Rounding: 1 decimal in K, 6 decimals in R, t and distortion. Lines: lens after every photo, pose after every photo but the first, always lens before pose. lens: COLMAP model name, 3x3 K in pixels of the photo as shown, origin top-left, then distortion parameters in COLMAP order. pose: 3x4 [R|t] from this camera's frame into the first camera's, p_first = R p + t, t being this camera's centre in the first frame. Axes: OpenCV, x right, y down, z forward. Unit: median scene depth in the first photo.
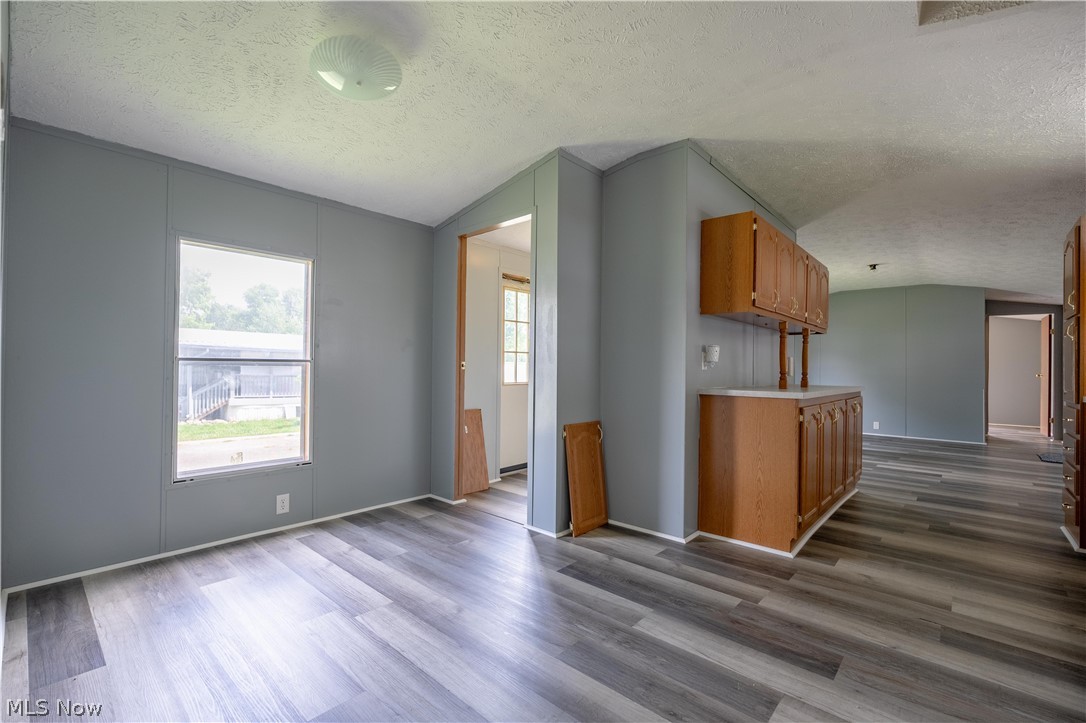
lens RADIAL K [[472.9, 0, 541.3], [0, 472.9, 363.3], [0, 0, 1]] dist [-0.004022, -0.000271]
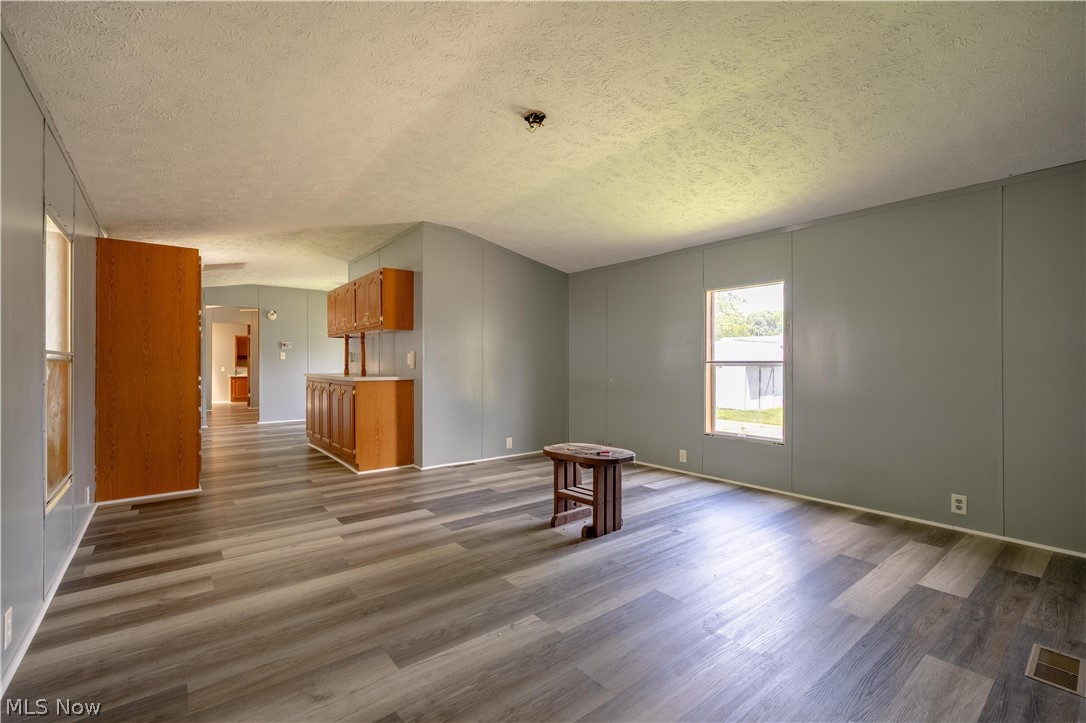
lens RADIAL K [[472.9, 0, 541.3], [0, 472.9, 363.3], [0, 0, 1]] dist [-0.004022, -0.000271]
pose [[-0.165420, -0.017500, -0.986068, 2.428293], [0.005770, 0.999808, -0.018712, 0.057431], [0.986206, -0.008785, -0.165287, 2.318124]]
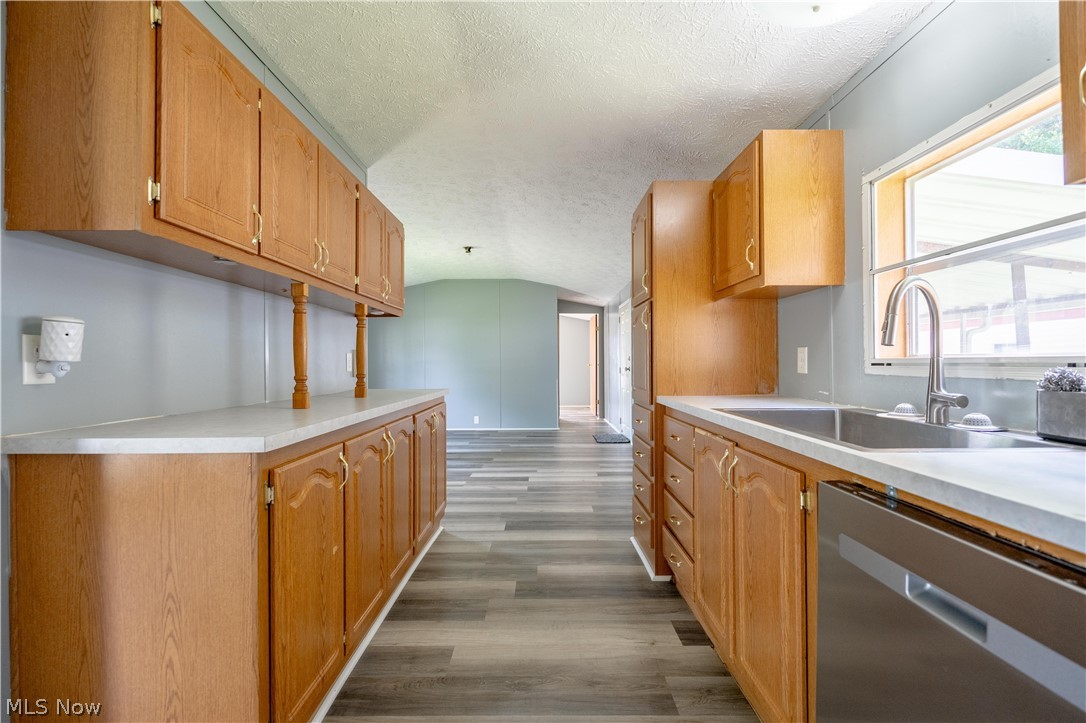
lens RADIAL K [[477.4, 0, 540.8], [0, 477.4, 362.4], [0, 0, 1]] dist [-0.004580, -0.000180]
pose [[0.744177, -0.017996, 0.667740, 0.417330], [0.009516, 0.999821, 0.016340, -0.005196], [-0.667914, -0.005806, 0.744215, 0.489210]]
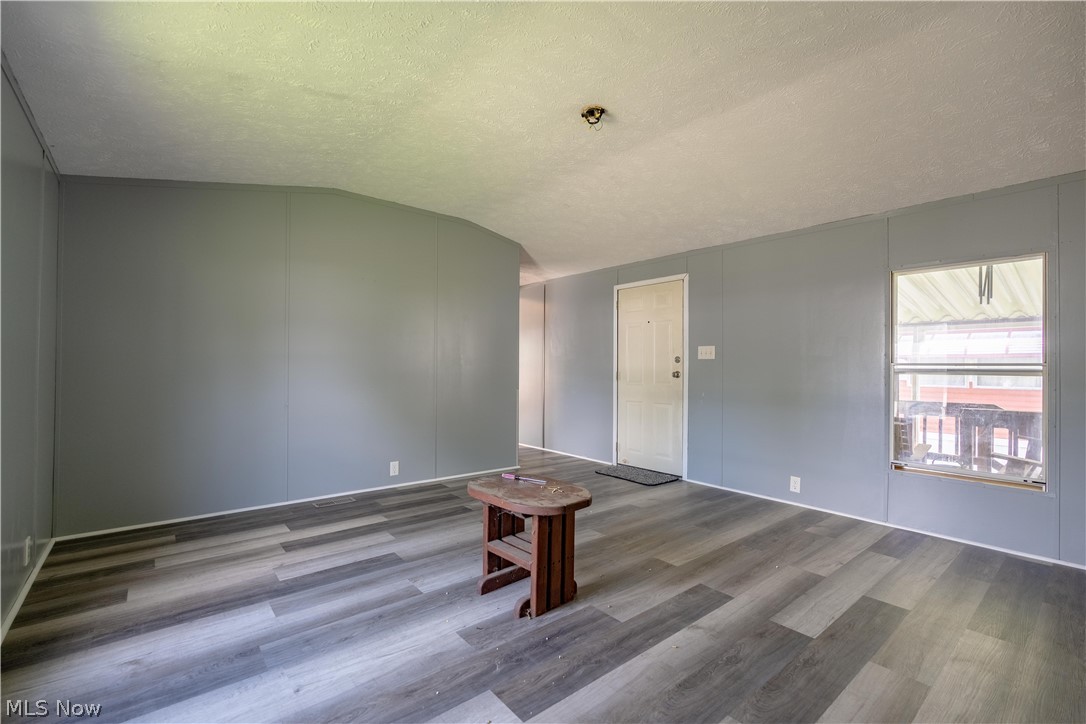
lens RADIAL K [[472.9, 0, 541.3], [0, 472.9, 363.8], [0, 0, 1]] dist [-0.004022, -0.000271]
pose [[0.143745, -0.005940, 0.989597, 0.605757], [-0.018878, 0.999784, 0.008744, 0.025466], [-0.989435, -0.019939, 0.143602, 2.114965]]
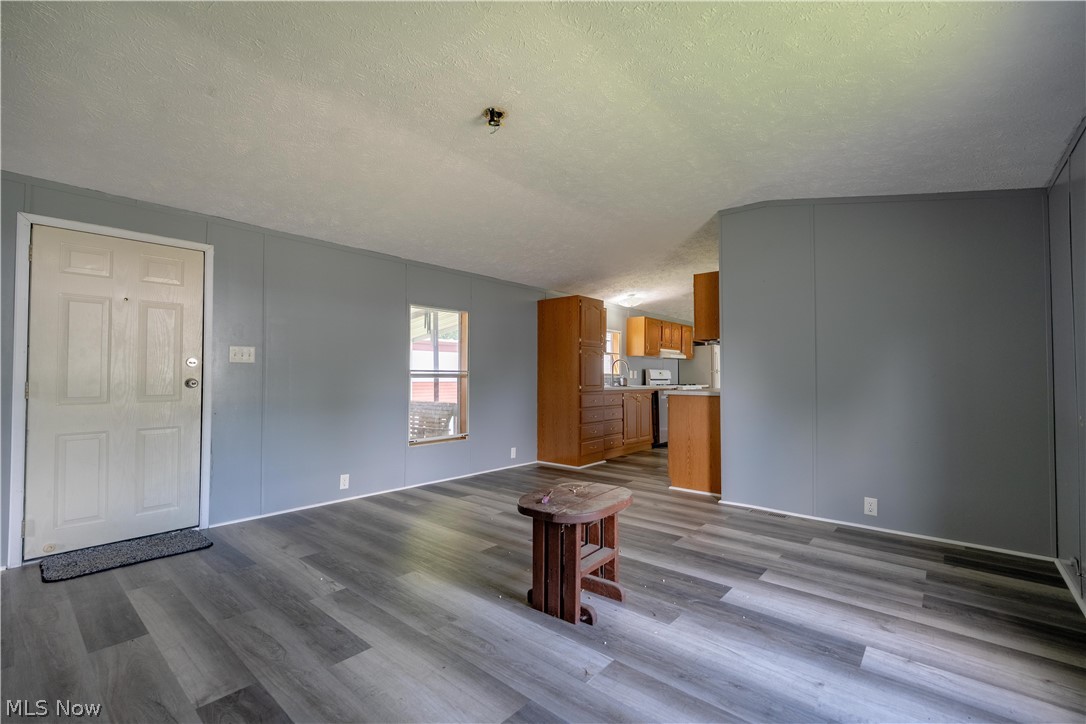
lens RADIAL K [[472.9, 0, 541.3], [0, 472.9, 363.8], [0, 0, 1]] dist [-0.004022, -0.000271]
pose [[-0.999548, -0.019809, -0.022597, 1.441360], [-0.018966, 0.999137, -0.036948, 0.047130], [0.023309, -0.036503, -0.999062, 3.022667]]
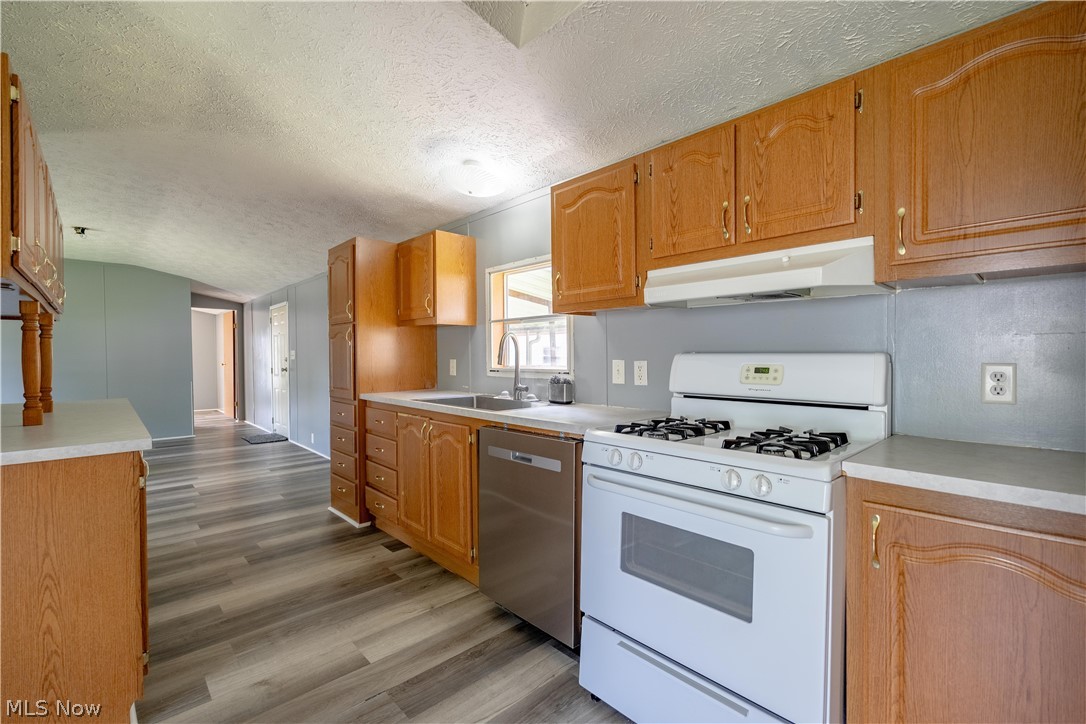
lens RADIAL K [[472.9, 0, 541.3], [0, 472.9, 363.8], [0, 0, 1]] dist [-0.004022, -0.000271]
pose [[0.085278, -0.032533, 0.995826, 0.032756], [-0.003659, 0.999450, 0.032964, -0.042294], [-0.996350, -0.006455, 0.085112, 0.442649]]
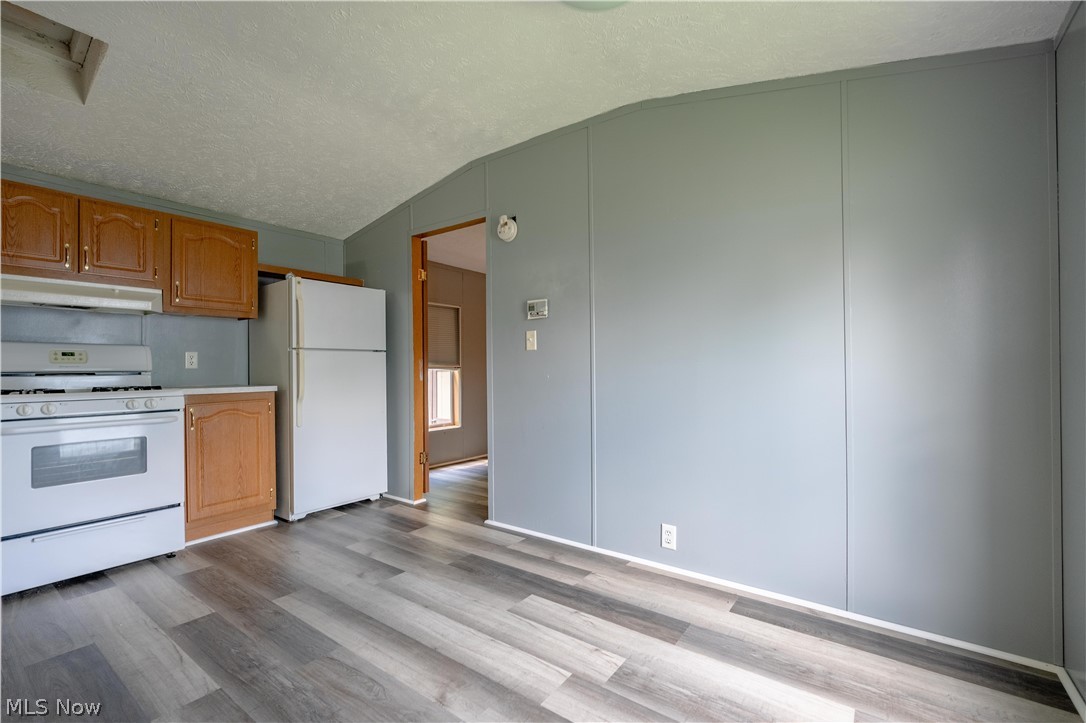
lens RADIAL K [[472.9, 0, 541.3], [0, 472.9, 363.3], [0, 0, 1]] dist [-0.004022, -0.000271]
pose [[-0.994929, -0.010584, -0.100025, -0.173246], [-0.008897, 0.999811, -0.017294, 0.011244], [0.100189, -0.016316, -0.994835, 1.227838]]
